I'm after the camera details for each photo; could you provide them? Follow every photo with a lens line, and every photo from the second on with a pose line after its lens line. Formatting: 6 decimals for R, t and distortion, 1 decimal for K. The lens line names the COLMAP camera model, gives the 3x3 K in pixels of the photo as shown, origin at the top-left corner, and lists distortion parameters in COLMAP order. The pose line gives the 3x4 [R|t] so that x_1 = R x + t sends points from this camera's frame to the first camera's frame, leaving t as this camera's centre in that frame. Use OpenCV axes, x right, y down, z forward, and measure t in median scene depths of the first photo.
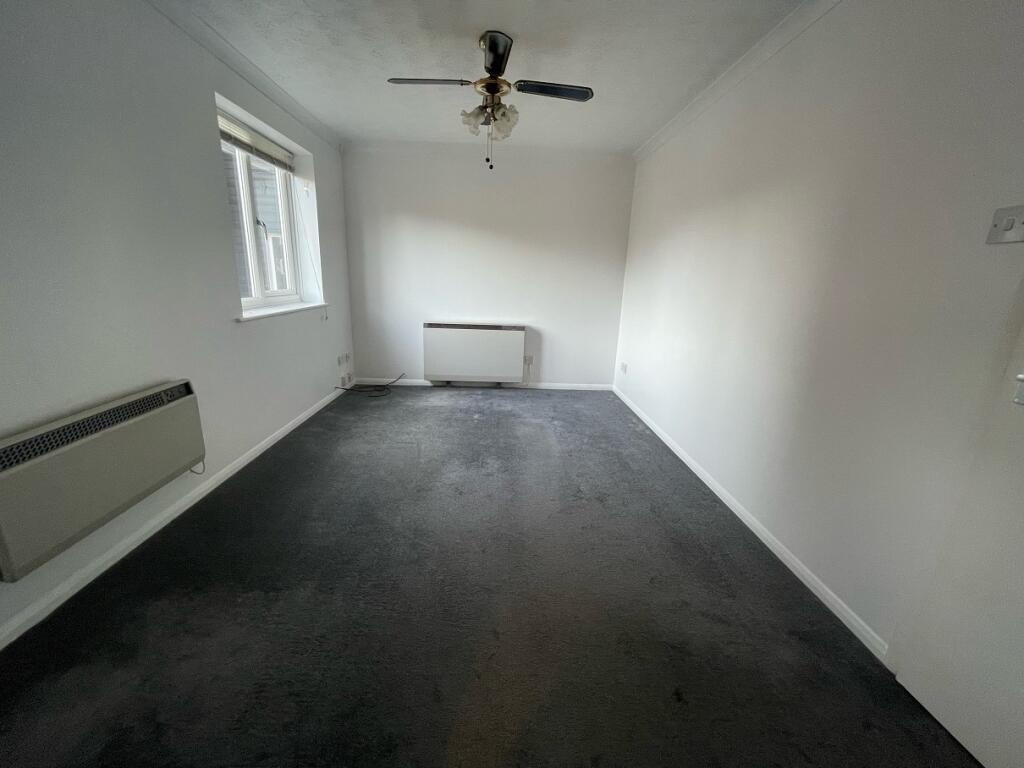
lens RADIAL K [[412.8, 0, 510.8], [0, 412.8, 384.5], [0, 0, 1]] dist [0.001919, -0.000537]
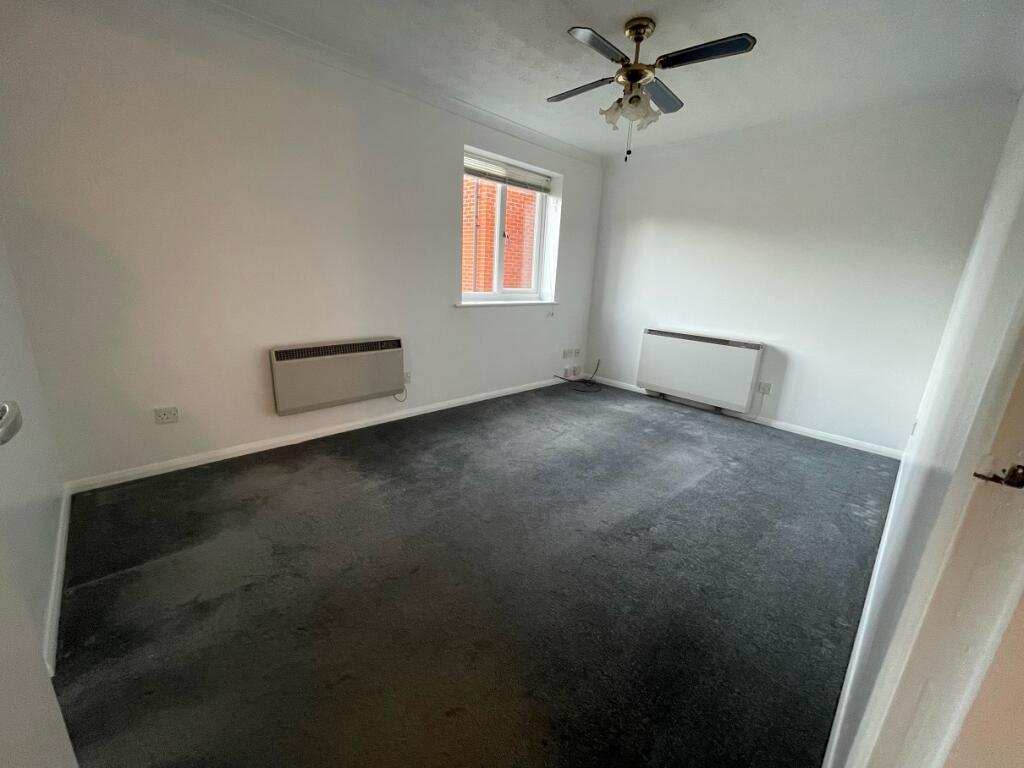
lens RADIAL K [[412.8, 0, 512.7], [0, 412.8, 384.9], [0, 0, 1]] dist [0.001919, -0.000537]
pose [[0.676073, 0.190372, -0.711817, 0.328945], [-0.212615, 0.975358, 0.058916, -0.011067], [0.705493, 0.111511, 0.699890, 0.122214]]
